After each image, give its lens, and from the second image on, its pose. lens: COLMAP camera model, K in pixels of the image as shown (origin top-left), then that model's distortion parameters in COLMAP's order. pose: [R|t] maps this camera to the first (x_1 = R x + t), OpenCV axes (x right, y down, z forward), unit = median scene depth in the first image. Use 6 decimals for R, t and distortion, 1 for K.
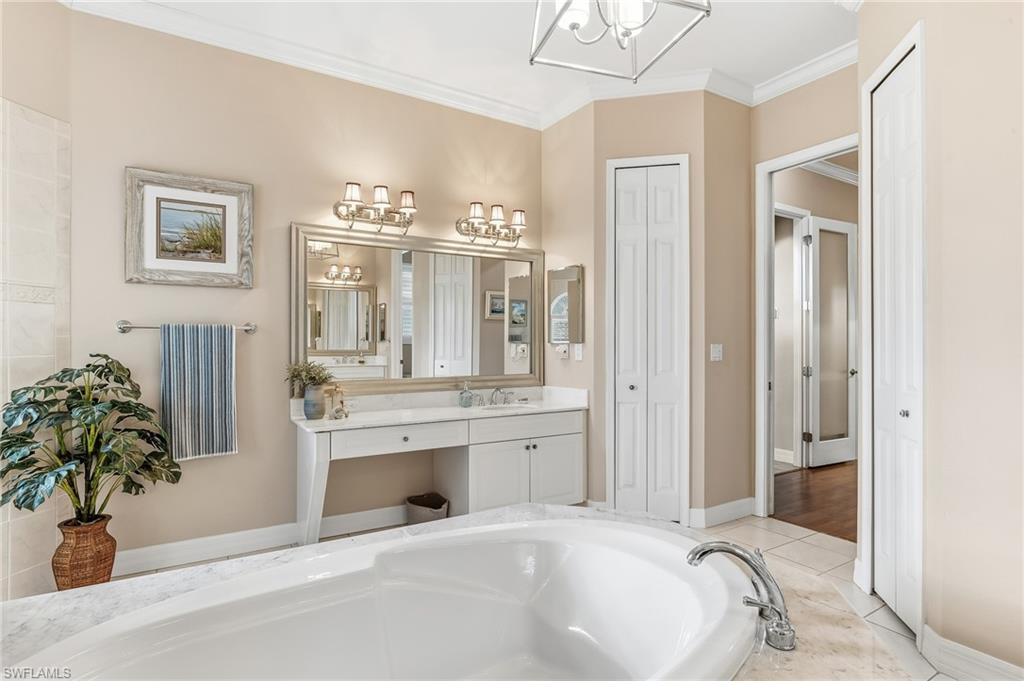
lens RADIAL K [[527.7, 0, 512.0], [0, 527.7, 340.5], [0, 0, 1]] dist [-0.002509, 0.000262]
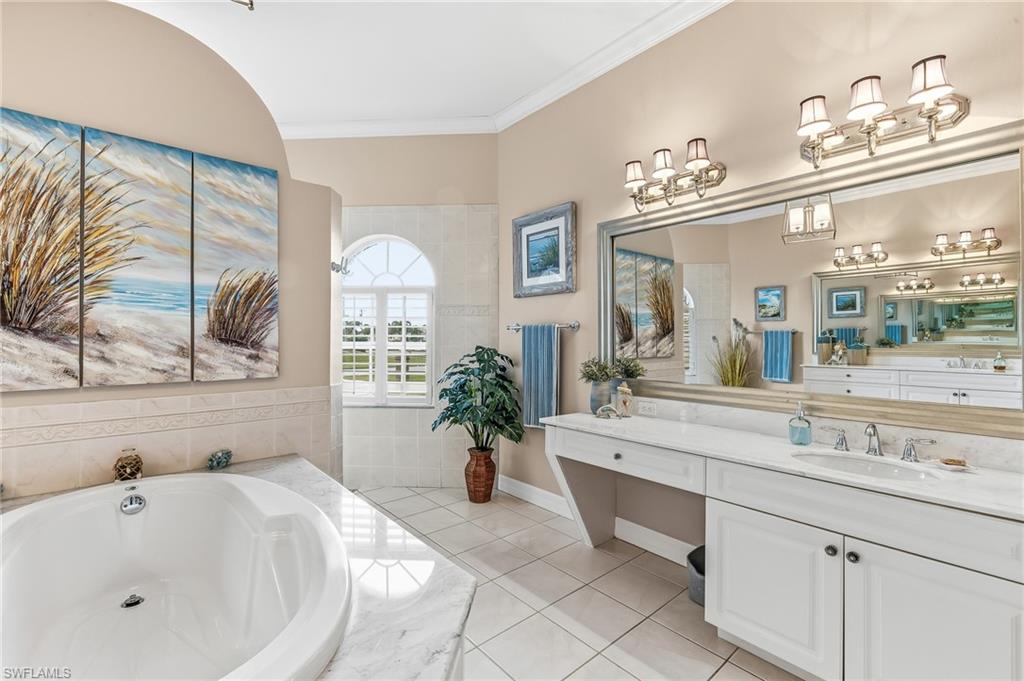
lens RADIAL K [[428.4, 0, 512.0], [0, 428.4, 340.5], [0, 0, 1]] dist [0.000831, -0.000102]
pose [[0.174284, 0.004929, -0.984683, 0.424459], [0.000633, 0.999987, 0.005117, 0.004273], [0.984695, -0.001515, 0.174278, 0.724034]]
